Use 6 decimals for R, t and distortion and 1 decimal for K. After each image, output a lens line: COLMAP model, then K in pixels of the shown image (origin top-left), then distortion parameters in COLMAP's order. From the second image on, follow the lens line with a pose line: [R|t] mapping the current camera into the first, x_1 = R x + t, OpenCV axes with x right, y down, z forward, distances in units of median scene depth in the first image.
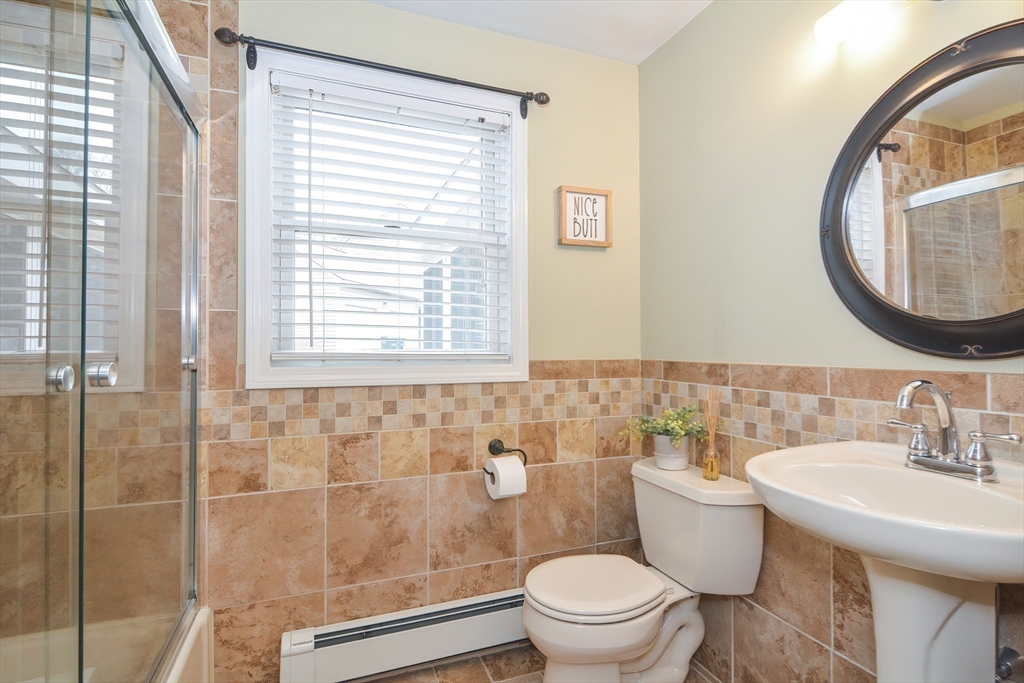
lens RADIAL K [[506.5, 0, 518.0], [0, 506.5, 339.3], [0, 0, 1]] dist [-0.005741, -0.008970]
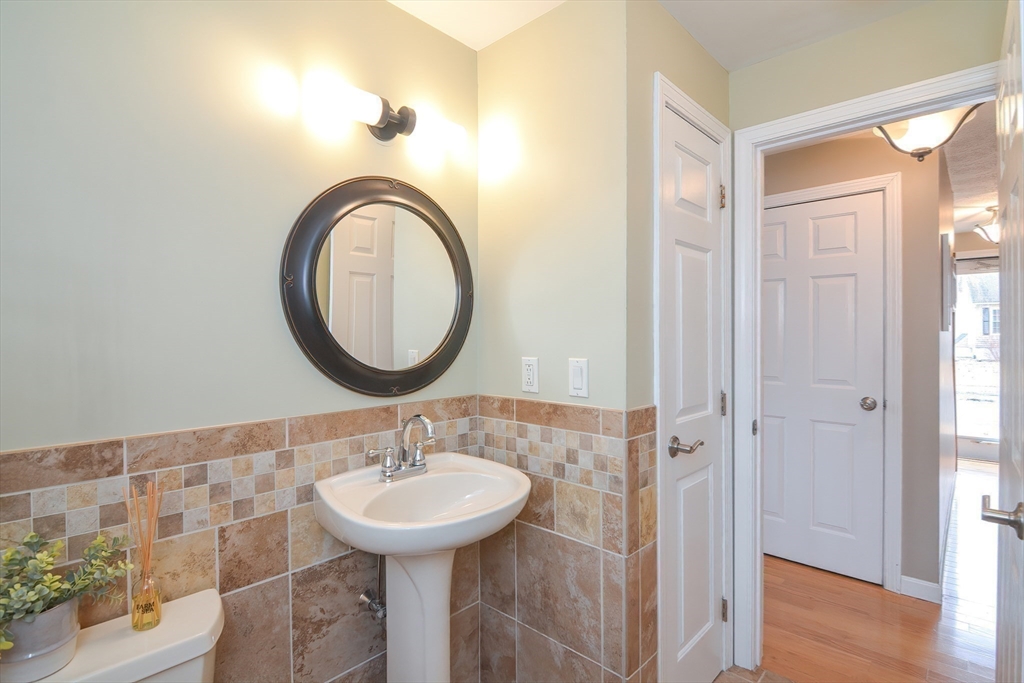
lens RADIAL K [[506.5, 0, 512.5], [0, 506.5, 342.6], [0, 0, 1]] dist [-0.005741, -0.008970]
pose [[-0.423789, -0.002048, 0.905759, -0.443849], [0.001029, 0.999996, 0.002742, -0.091037], [-0.905760, 0.002094, -0.423785, 0.984222]]
